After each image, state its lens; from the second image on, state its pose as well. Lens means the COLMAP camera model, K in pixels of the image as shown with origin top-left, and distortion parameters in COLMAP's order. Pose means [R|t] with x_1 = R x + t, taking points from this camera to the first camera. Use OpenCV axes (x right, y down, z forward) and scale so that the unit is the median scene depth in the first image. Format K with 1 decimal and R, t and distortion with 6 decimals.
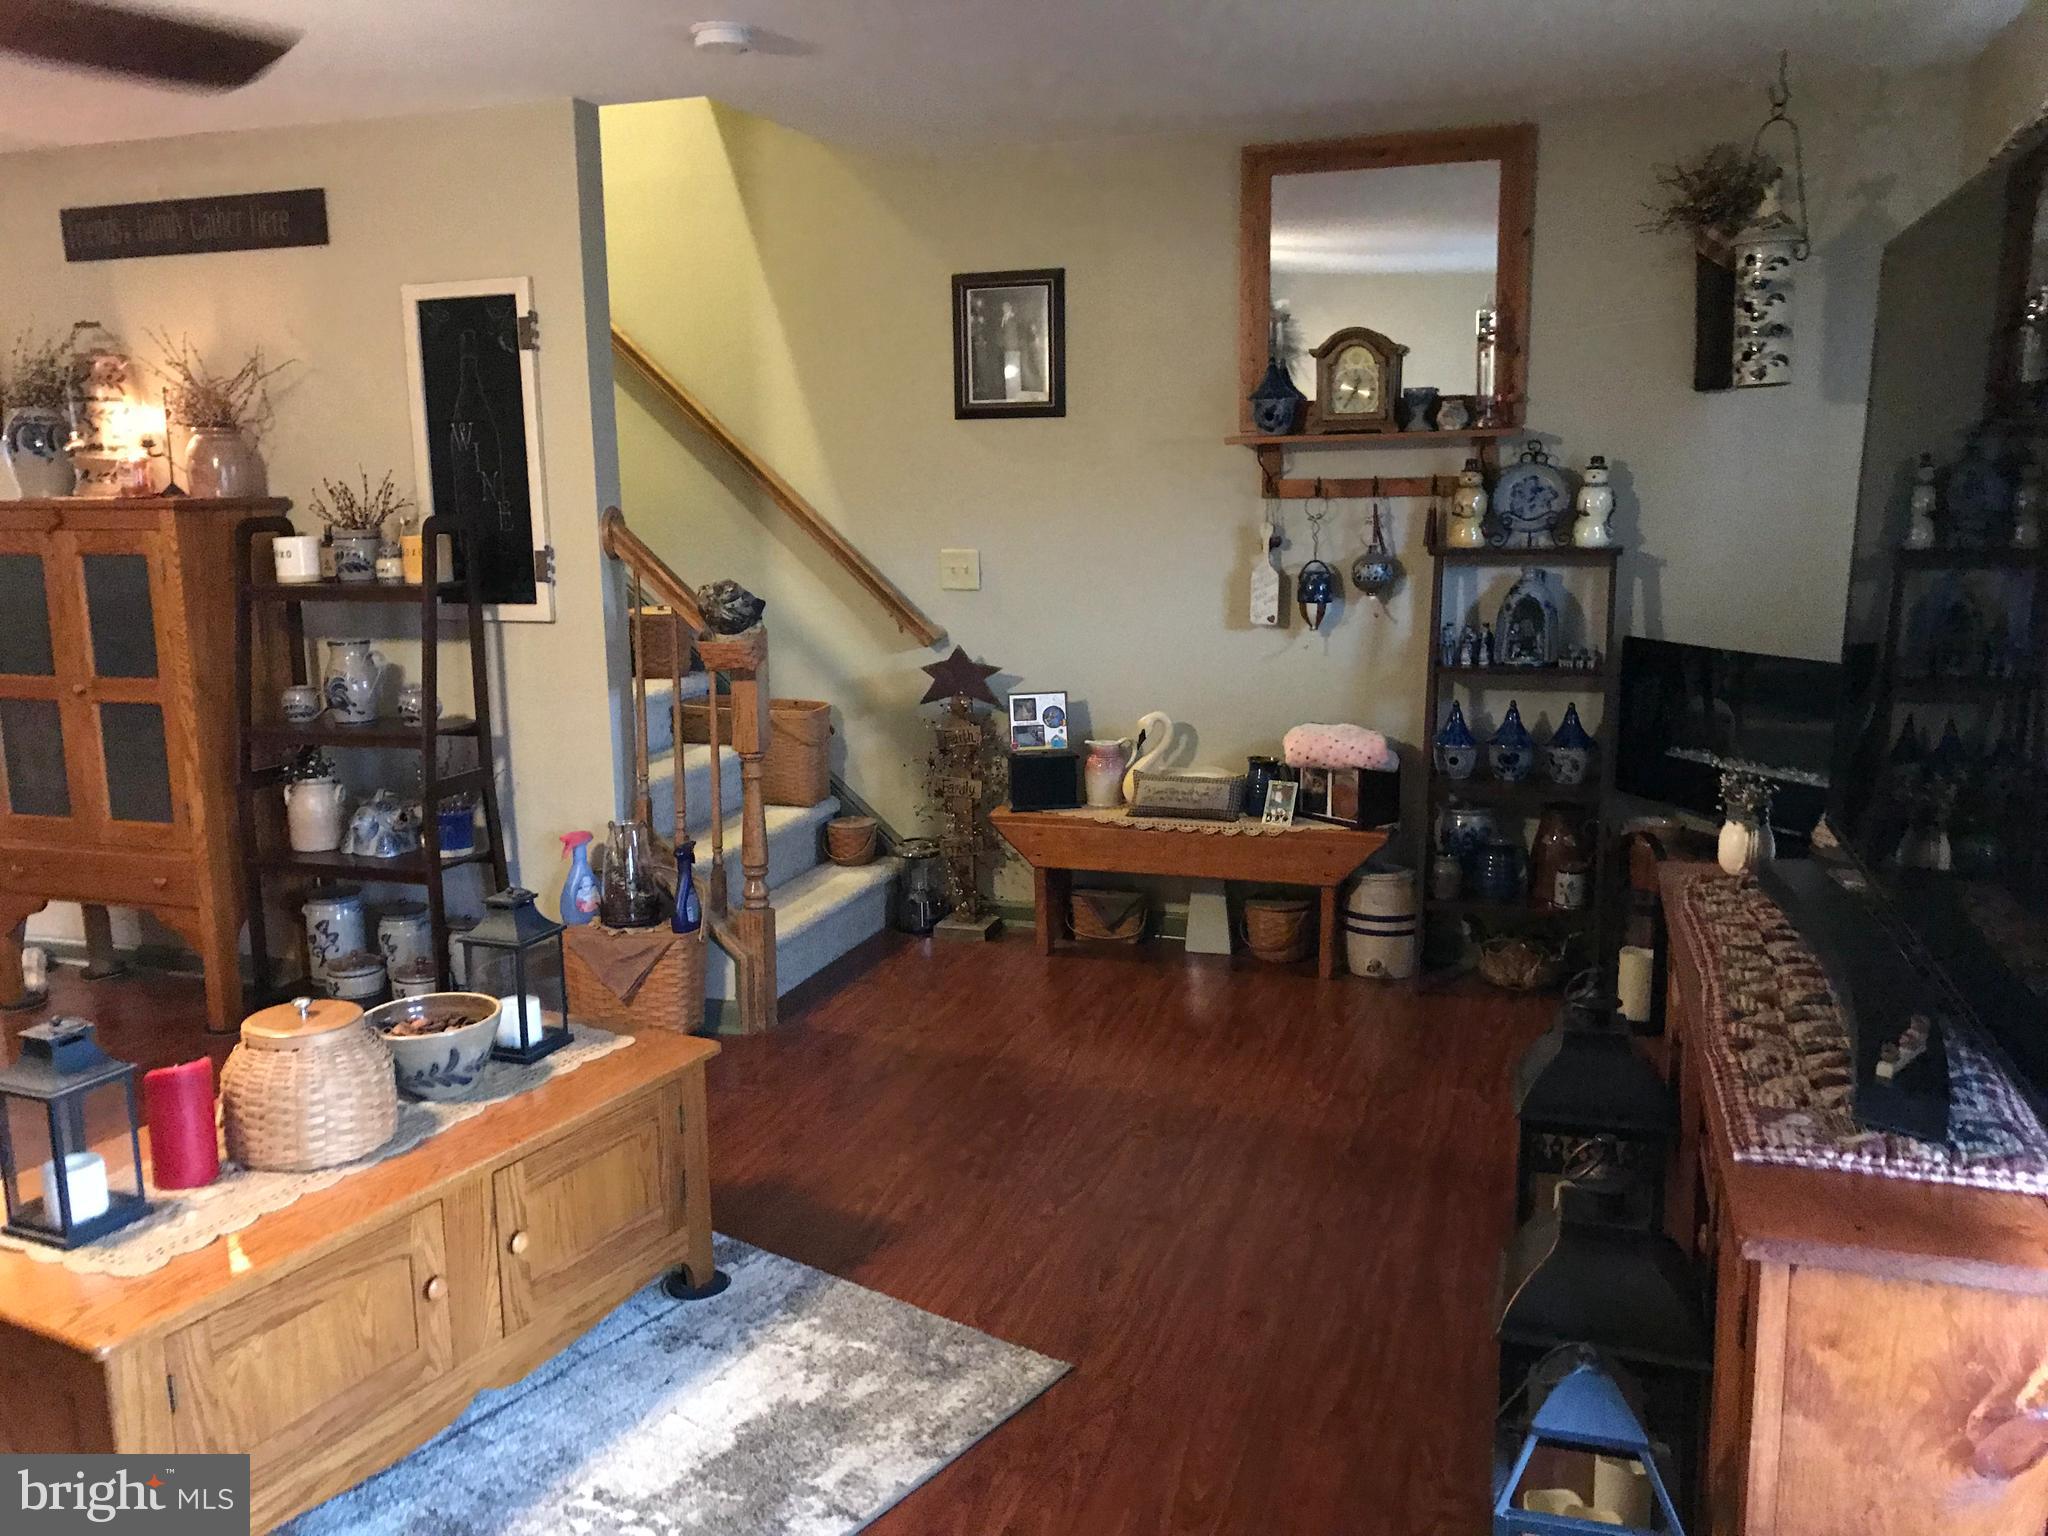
lens RADIAL K [[1677.6, 0, 1003.0], [0, 1677.6, 762.4], [0, 0, 1]] dist [-0.002012, 0.001513]
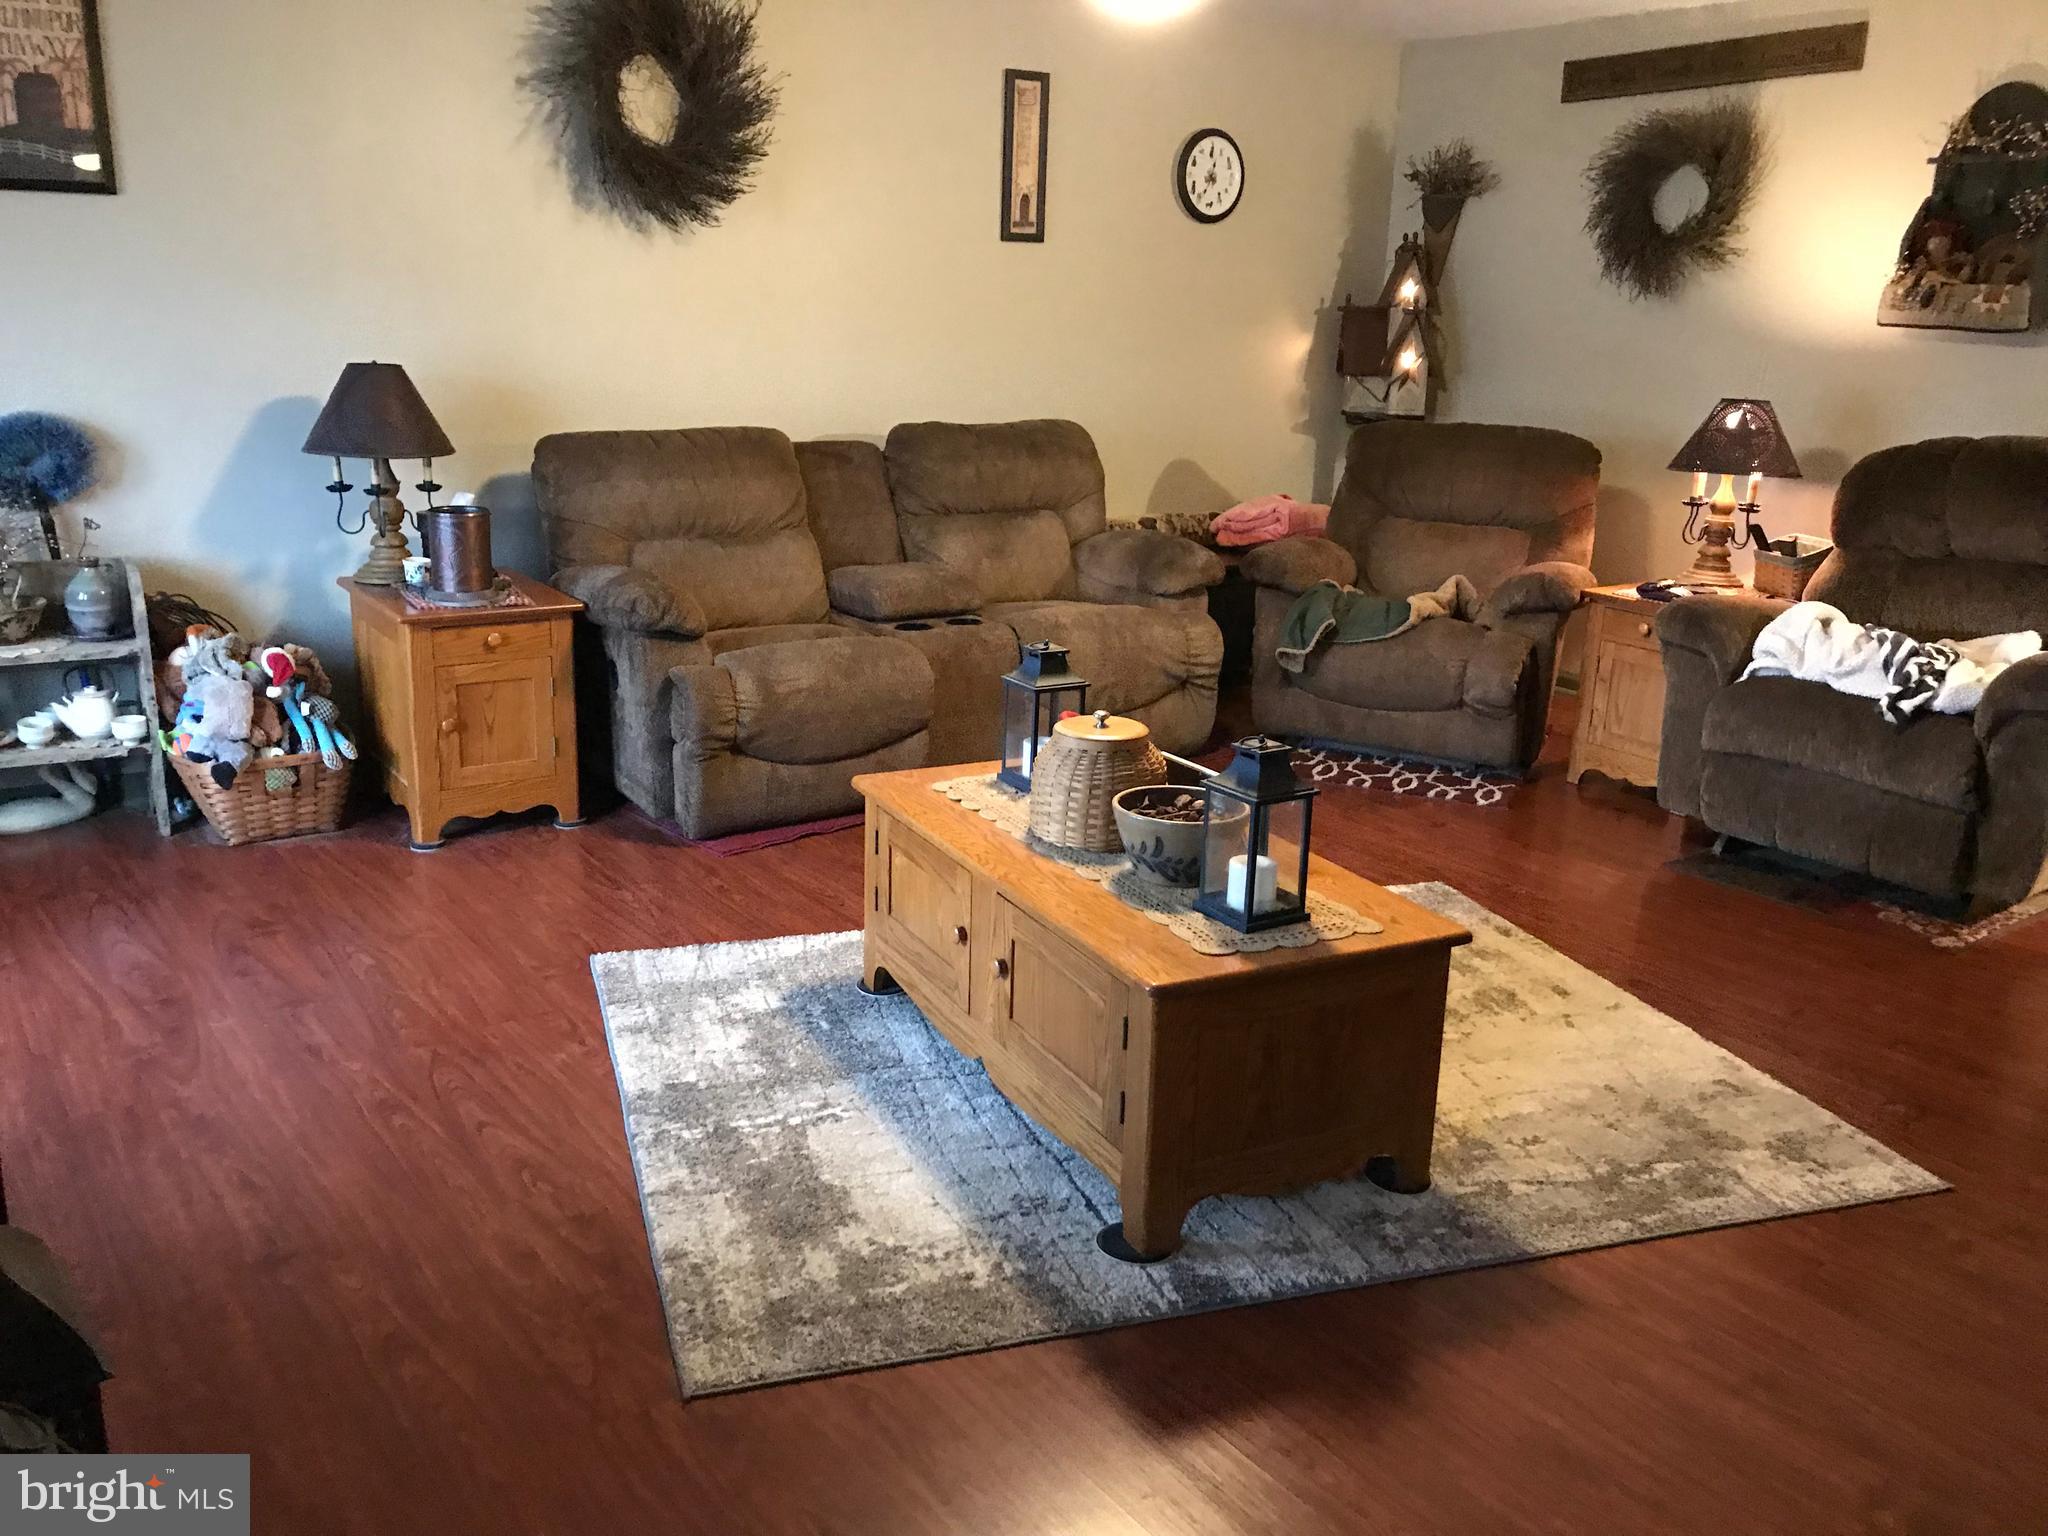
lens RADIAL K [[1678.1, 0, 1009.7], [0, 1678.1, 775.1], [0, 0, 1]] dist [0.001313, 0.002128]
pose [[-0.576695, 0.220138, -0.786742, 0.359463], [-0.162019, 0.913066, 0.374247, -0.160049], [0.800733, 0.343294, -0.490894, 0.996907]]
